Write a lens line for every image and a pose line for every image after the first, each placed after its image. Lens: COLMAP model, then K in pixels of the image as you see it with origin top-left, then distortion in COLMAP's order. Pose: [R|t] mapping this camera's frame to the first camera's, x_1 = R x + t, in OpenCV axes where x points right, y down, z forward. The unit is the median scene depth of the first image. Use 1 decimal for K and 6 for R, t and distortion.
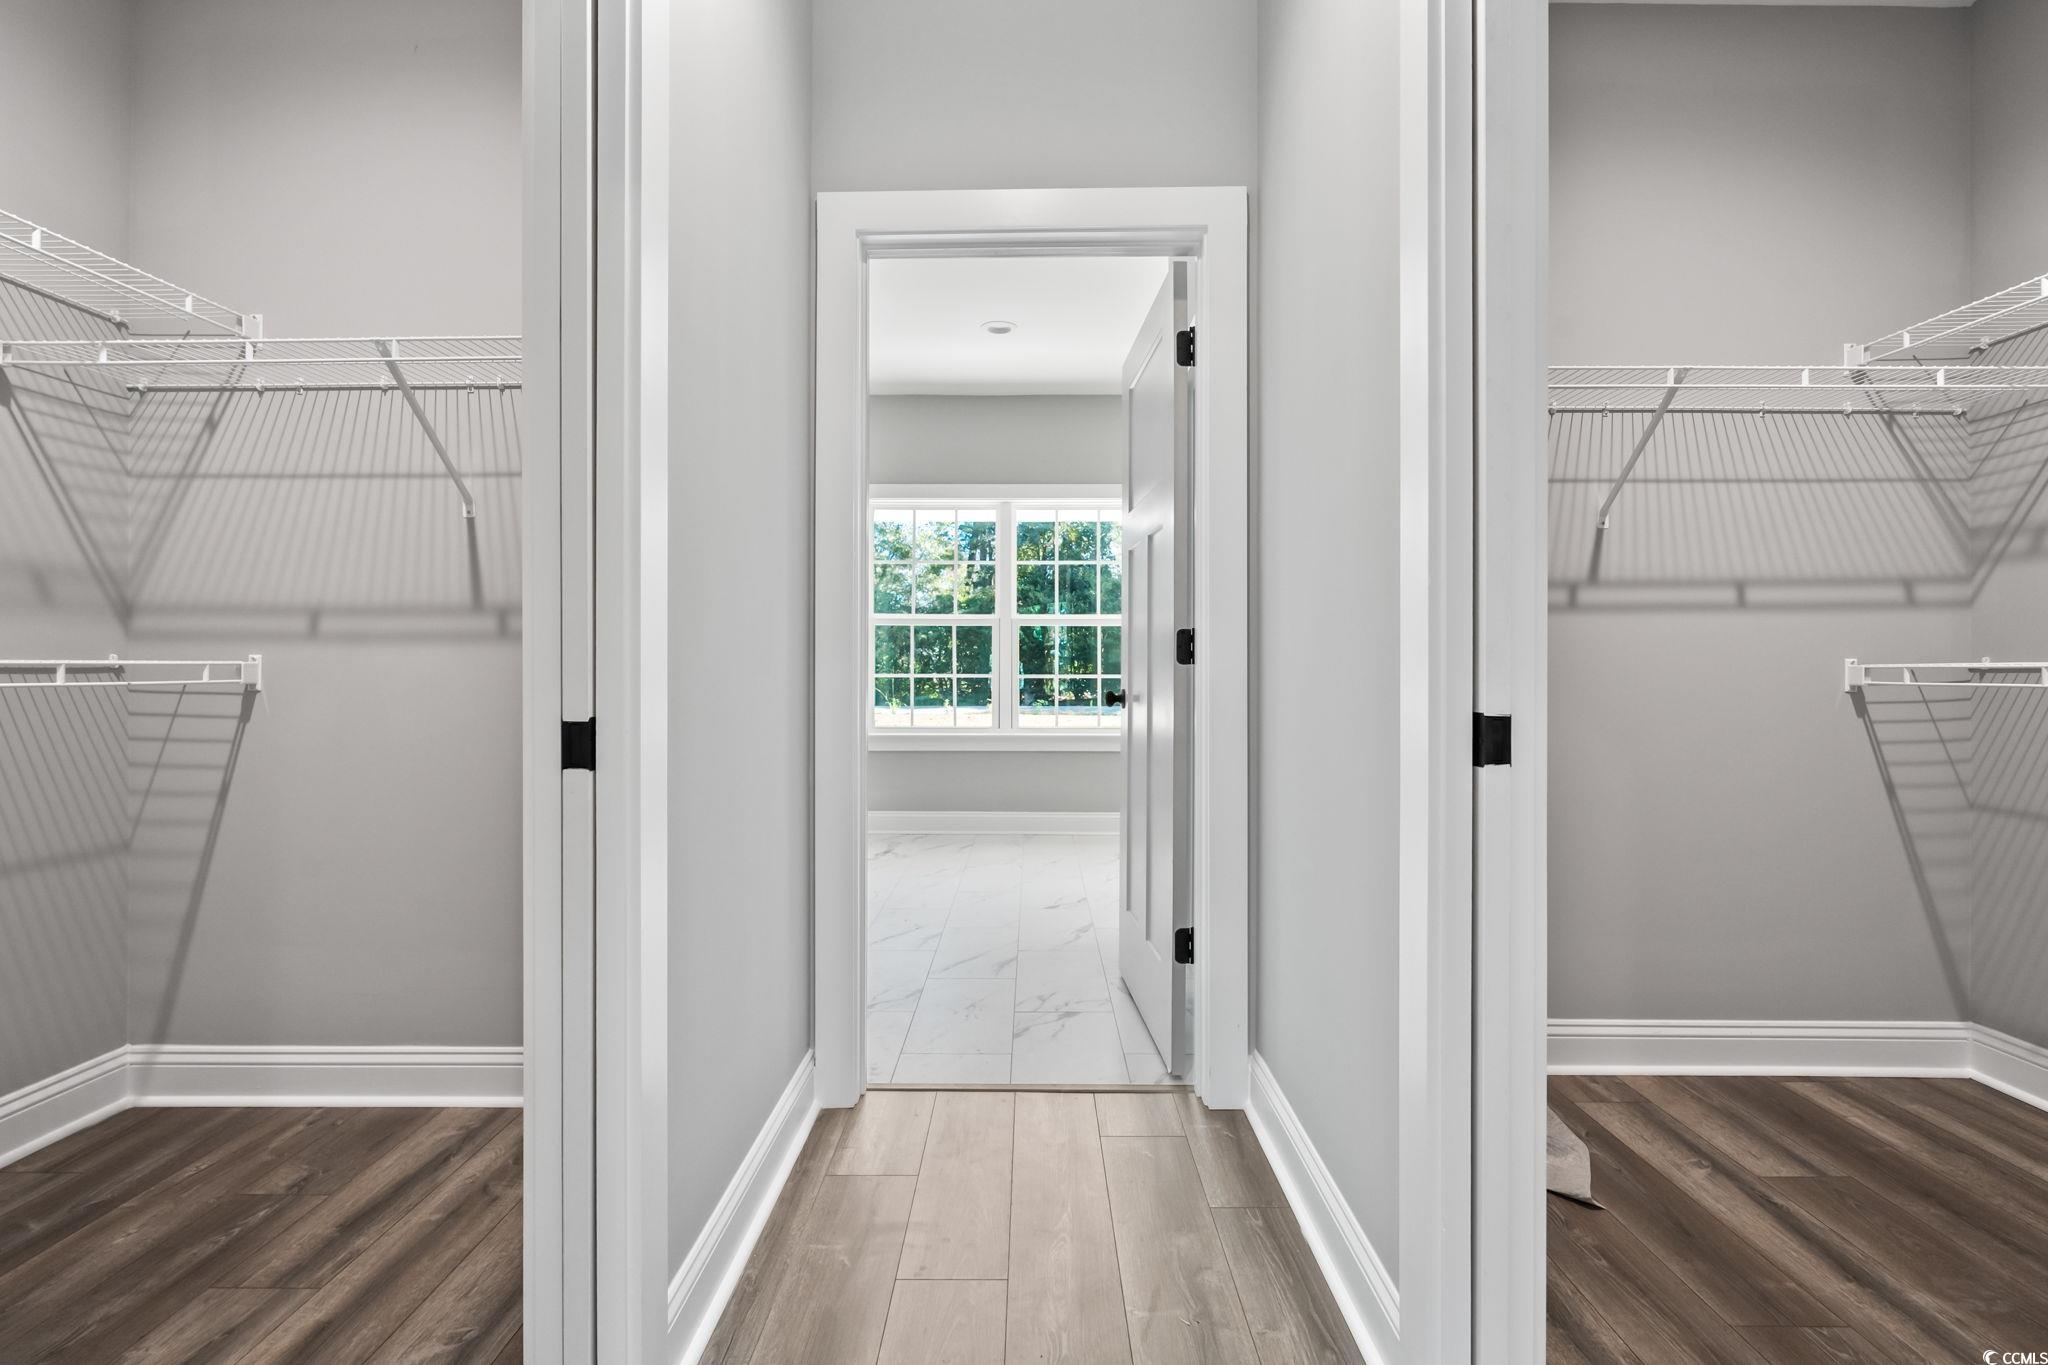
lens RADIAL K [[908.8, 0, 1019.6], [0, 908.8, 677.2], [0, 0, 1]] dist [-0.003839, -0.000462]
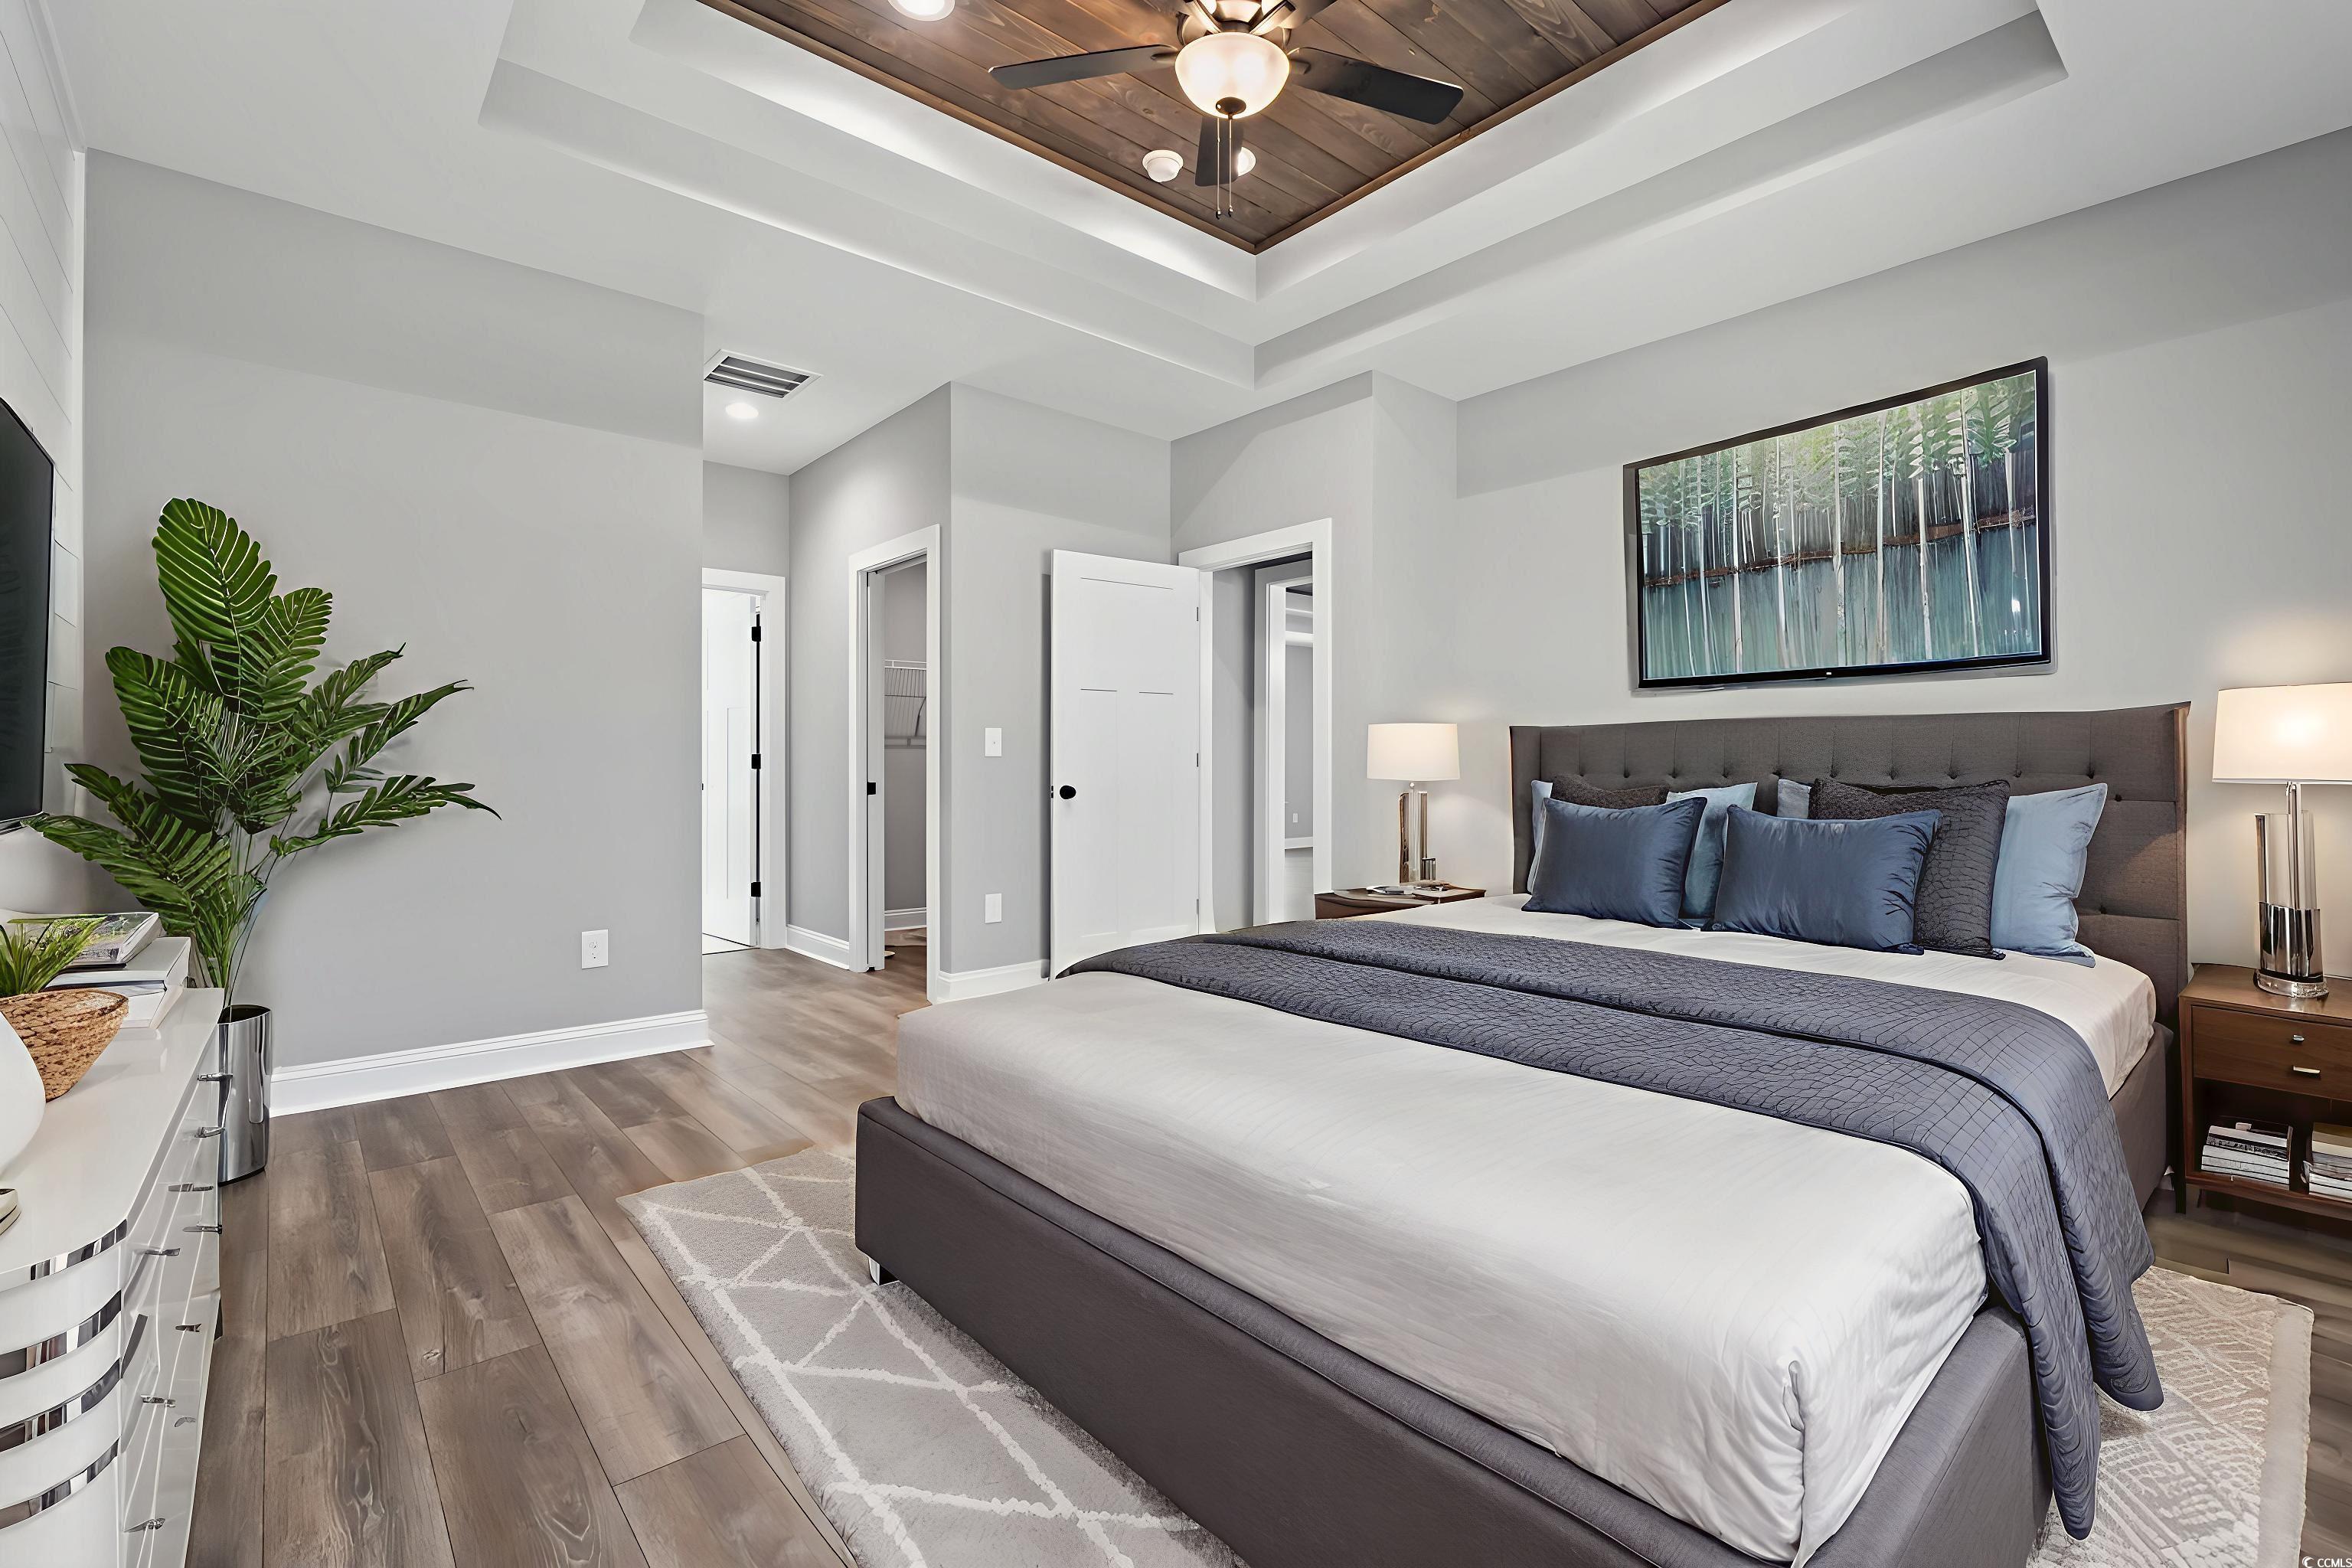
lens RADIAL K [[1043.7, 0, 1175.3], [0, 1043.7, 773.1], [0, 0, 1]] dist [-0.003839, -0.000462]
pose [[0.746095, -0.001118, 0.665839, -0.865301], [0.009587, 0.999913, -0.009065, 0.031982], [-0.665771, 0.013147, 0.746041, -1.865602]]
